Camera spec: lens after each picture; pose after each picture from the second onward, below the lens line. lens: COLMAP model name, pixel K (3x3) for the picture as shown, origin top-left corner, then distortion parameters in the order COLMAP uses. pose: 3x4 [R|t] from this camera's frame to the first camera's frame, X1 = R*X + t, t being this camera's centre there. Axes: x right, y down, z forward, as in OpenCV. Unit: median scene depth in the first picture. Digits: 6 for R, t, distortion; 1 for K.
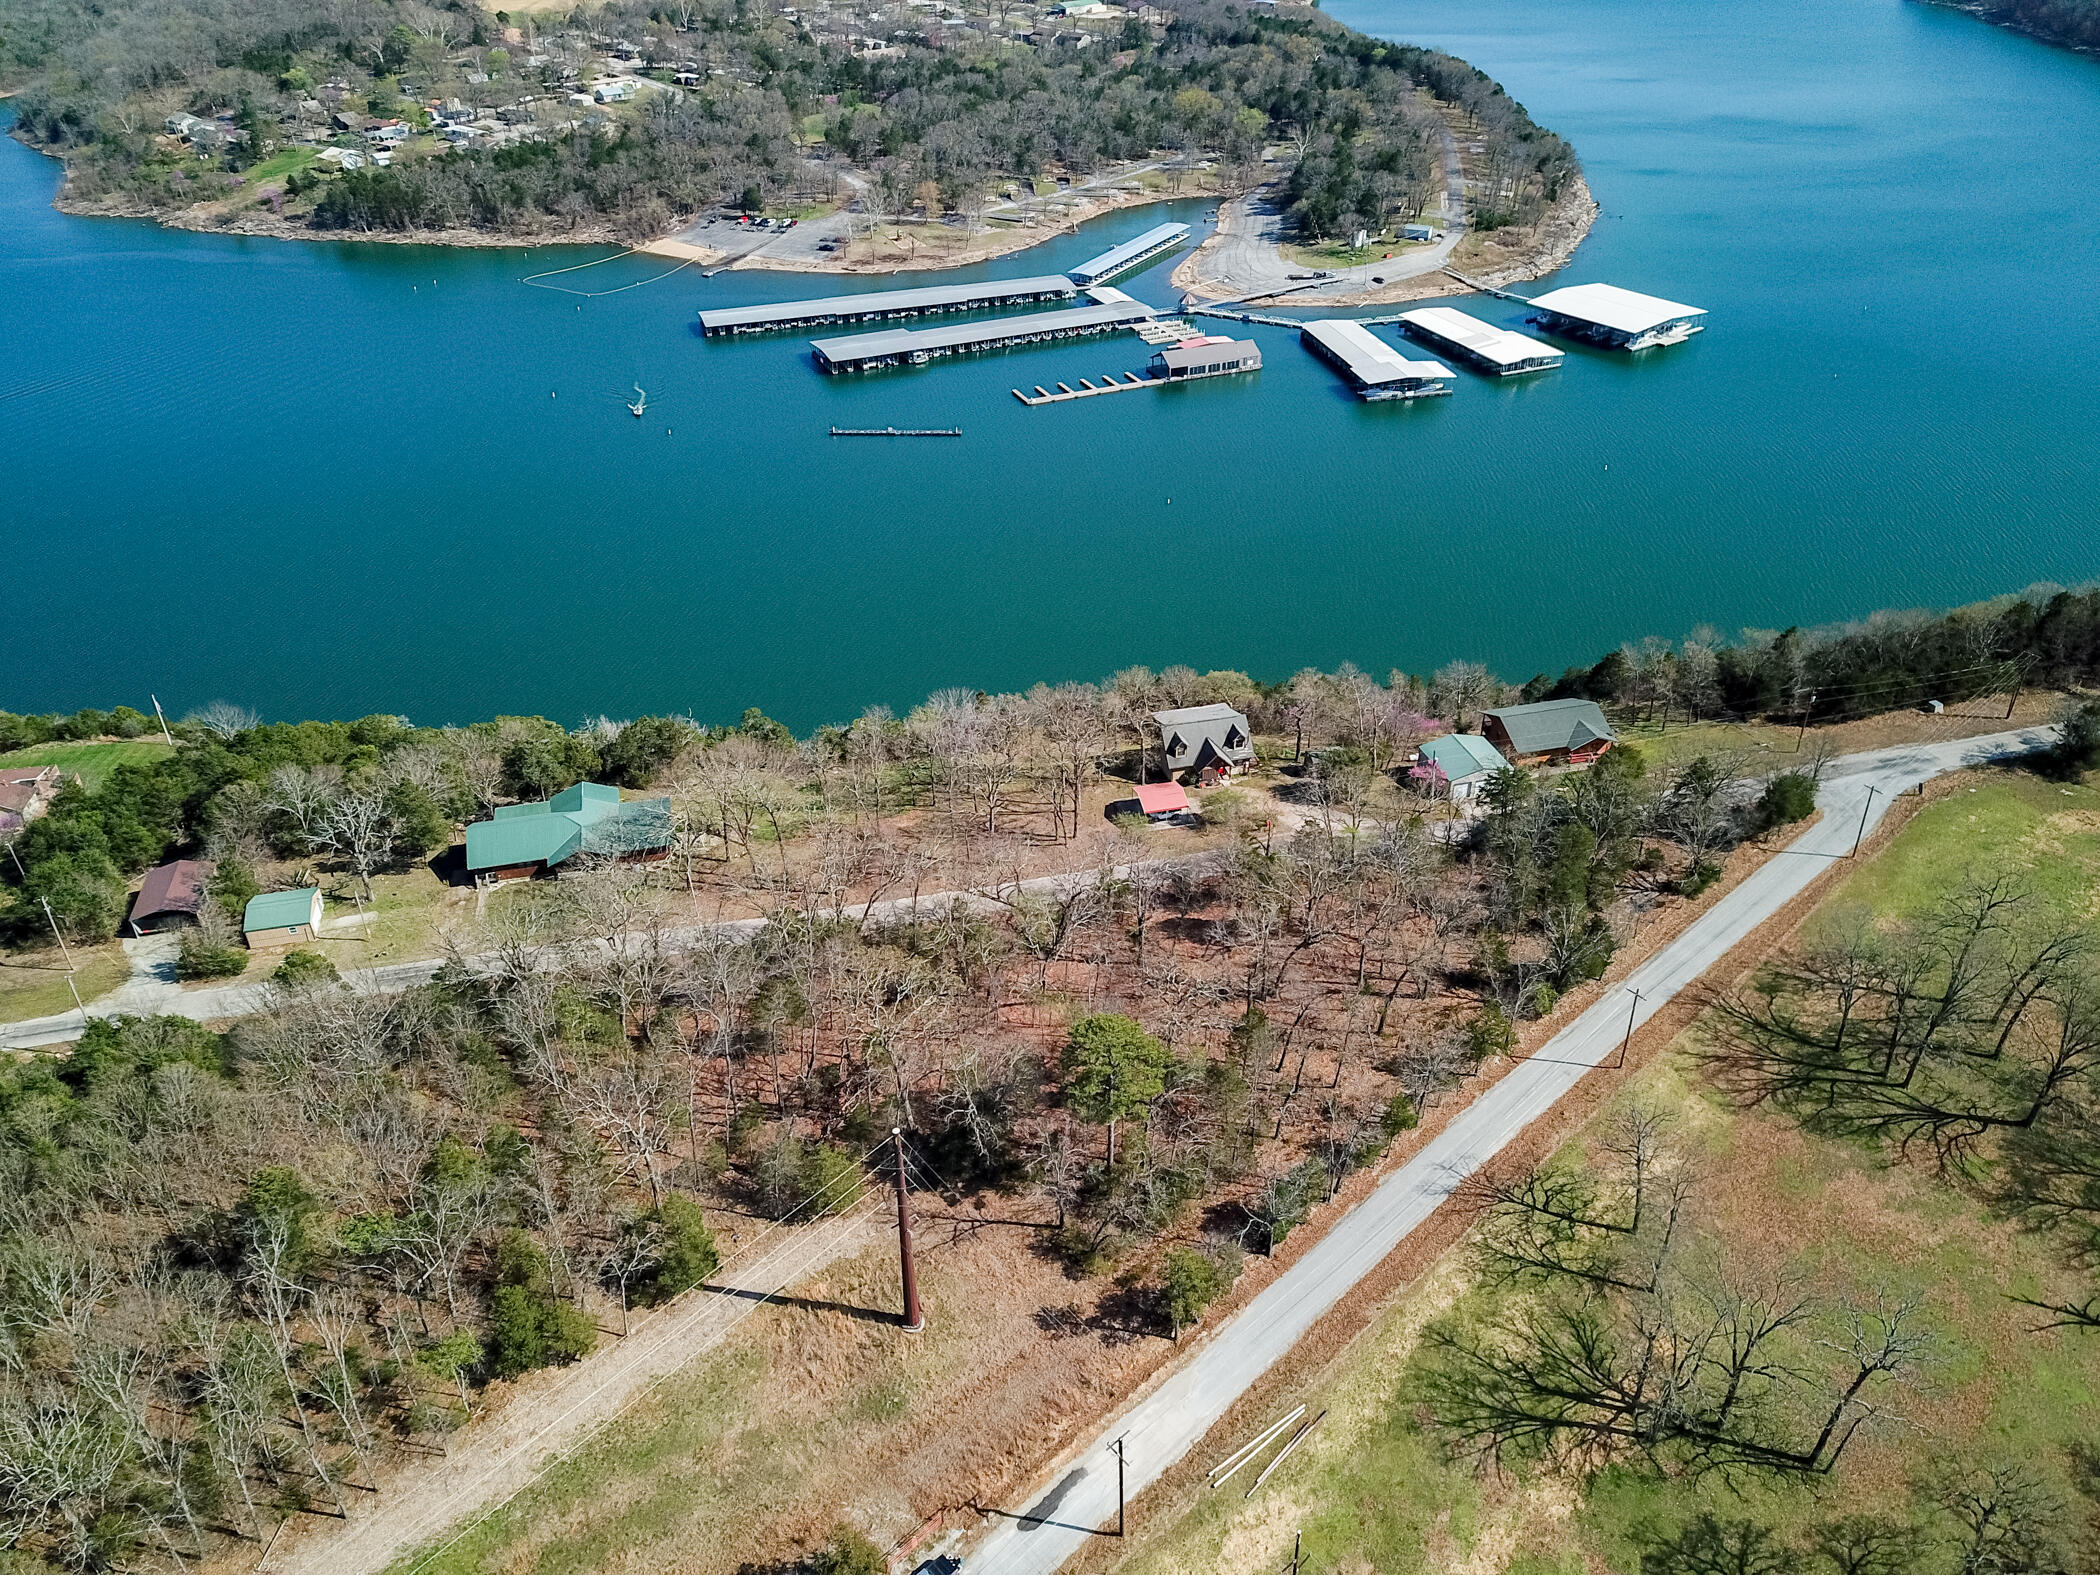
lens RADIAL K [[1600.3, 0, 1054.5], [0, 1600.3, 790.8], [0, 0, 1]] dist [0.016476, 0.002652]
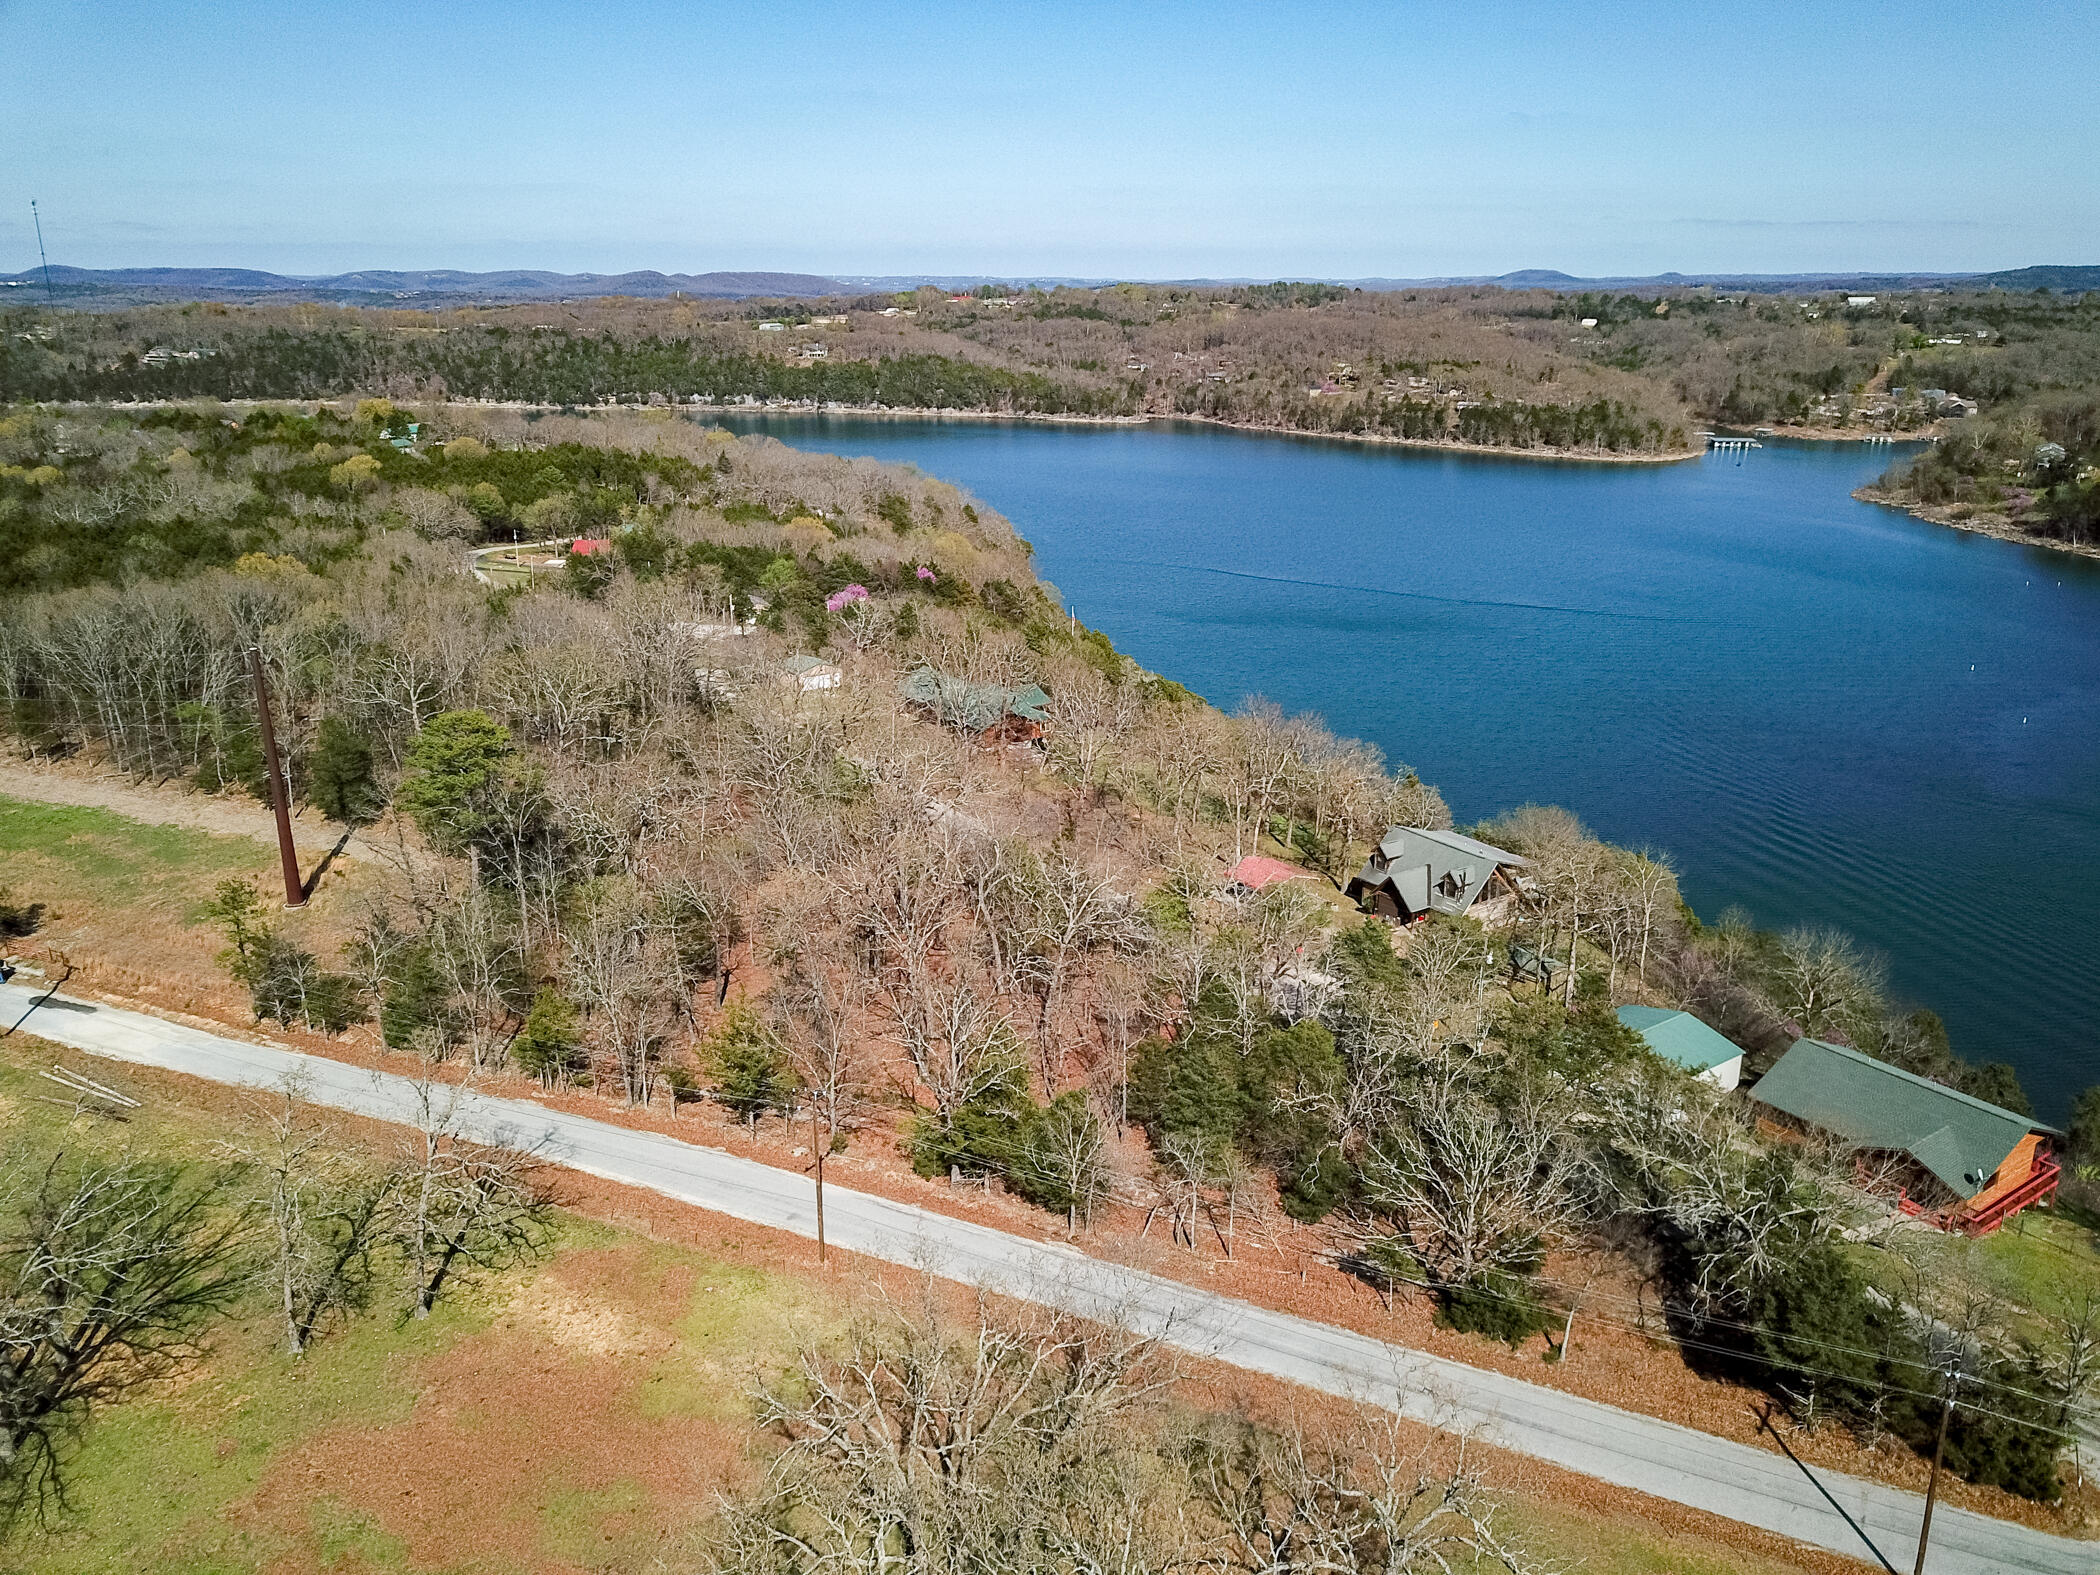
lens RADIAL K [[1603.8, 0, 1057.2], [0, 1603.8, 791.4], [0, 0, 1]] dist [0.008325, 0.008777]
pose [[0.354304, 0.294597, -0.887514, 0.286047], [-0.507481, 0.857741, 0.082123, -0.016615], [0.785450, 0.421299, 0.453404, 0.265199]]
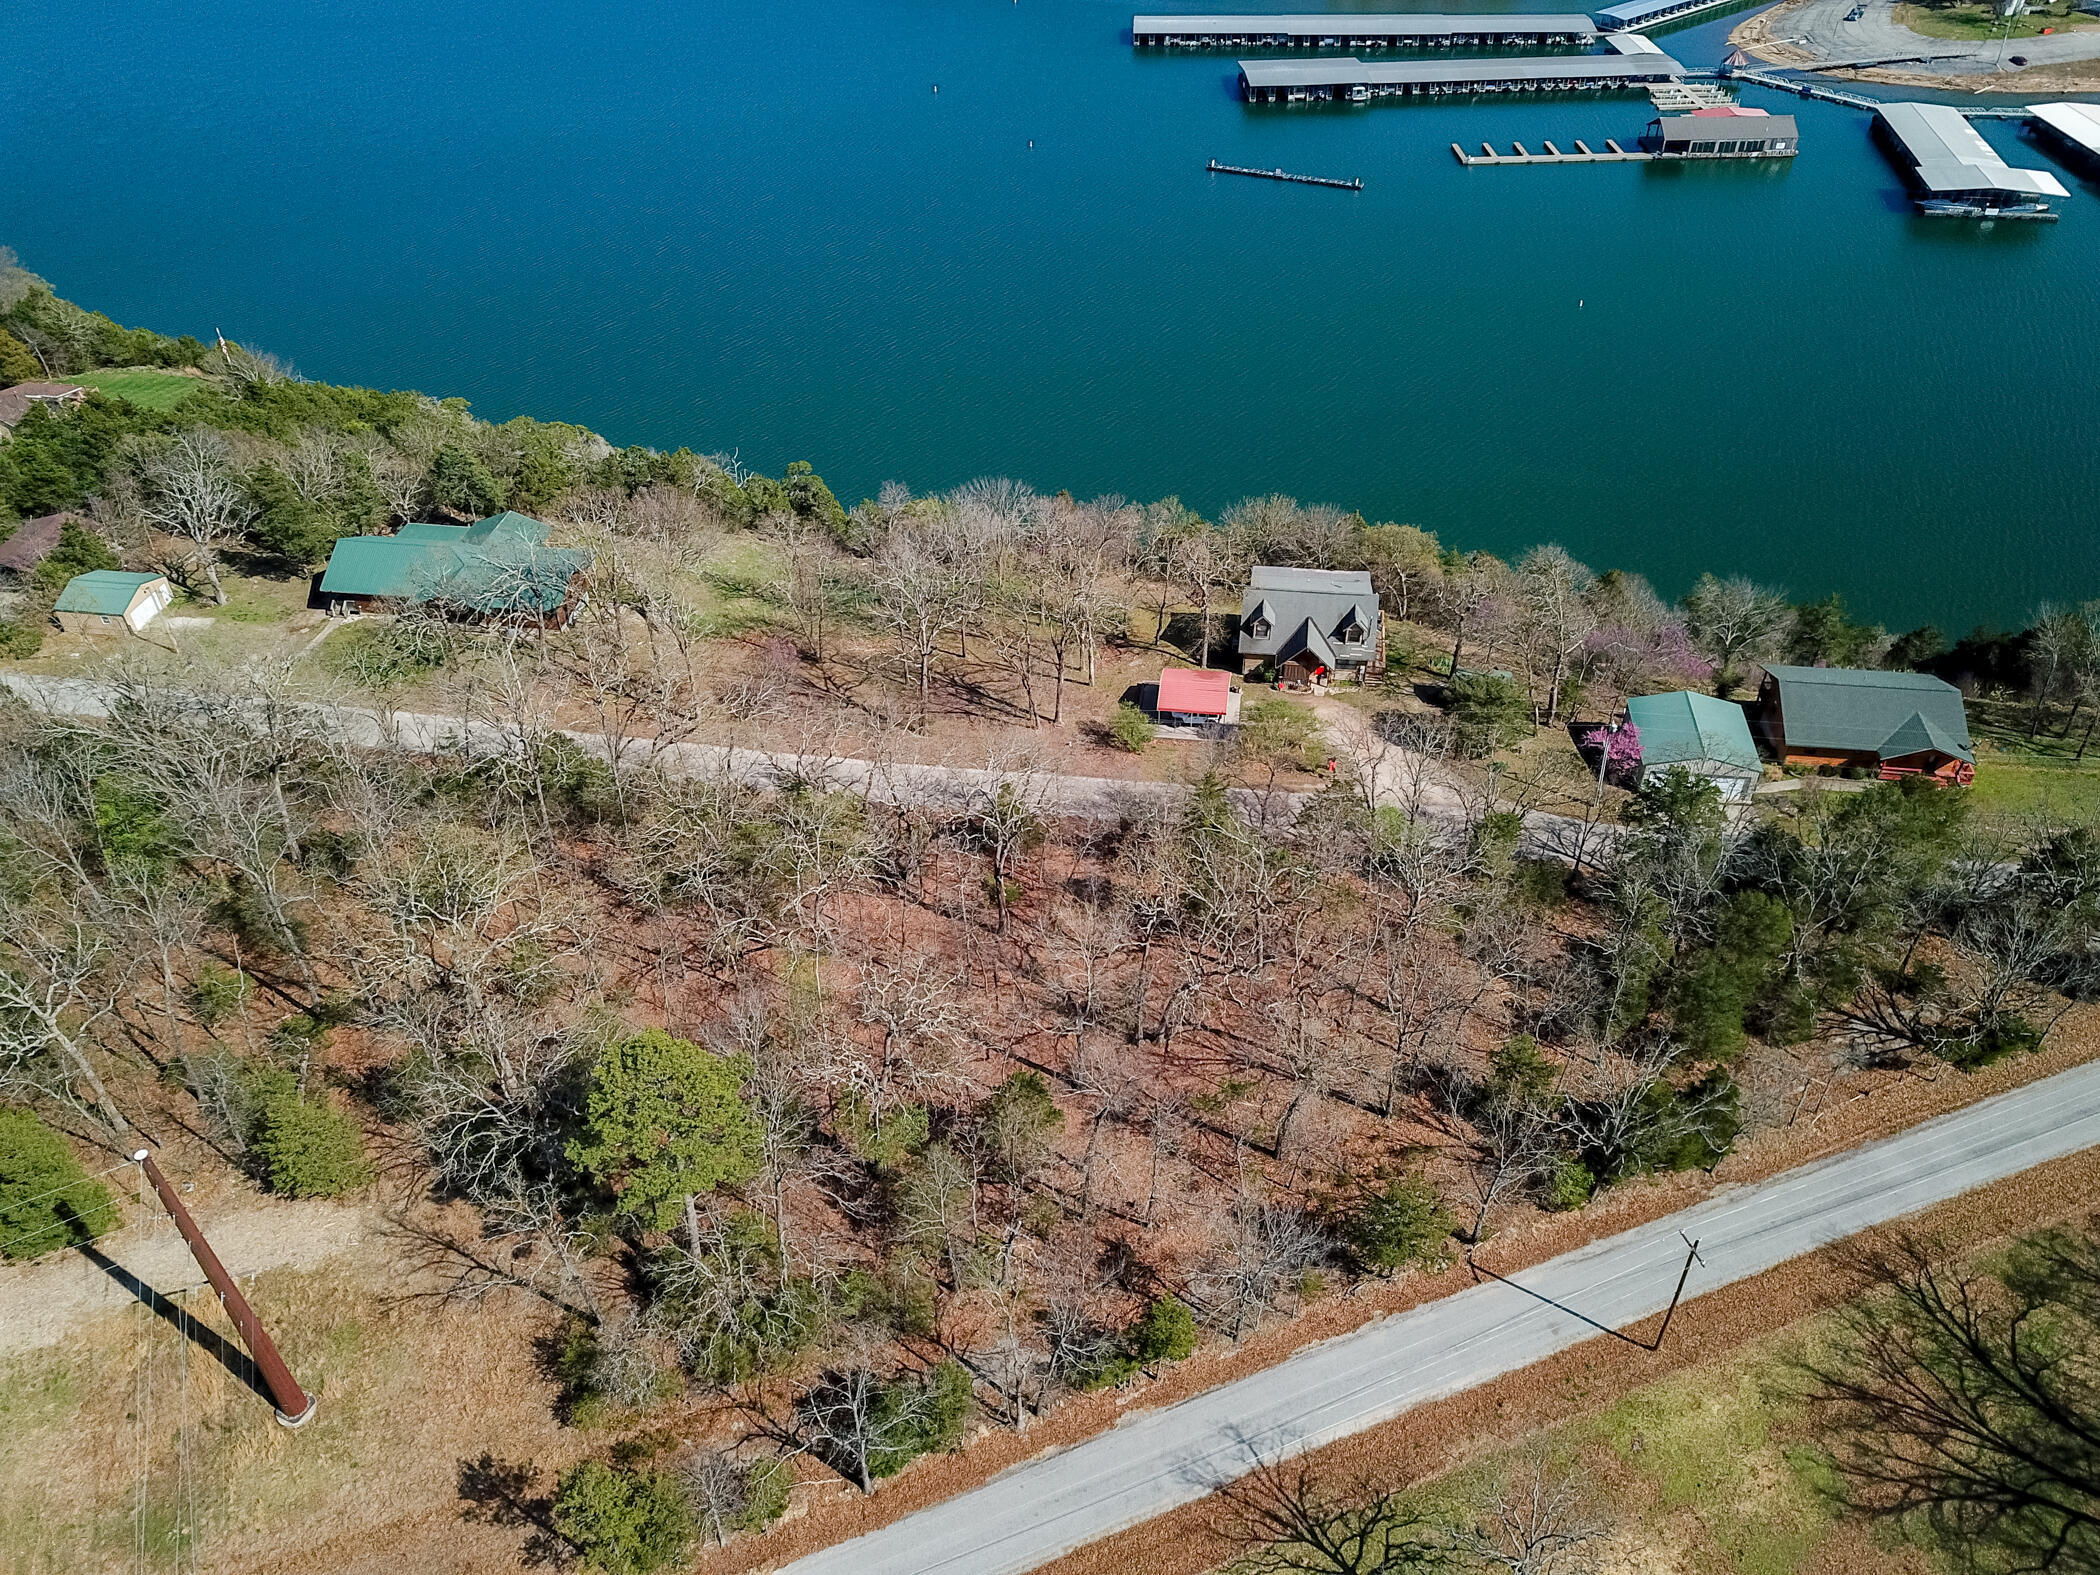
lens RADIAL K [[1598.8, 0, 1059.6], [0, 1598.8, 788.6], [0, 0, 1]] dist [0.009794, 0.002437]
pose [[0.928538, 0.235006, -0.287383, 0.096771], [-0.197980, 0.968323, 0.152164, -0.020908], [0.314039, -0.084394, 0.945652, 0.151074]]
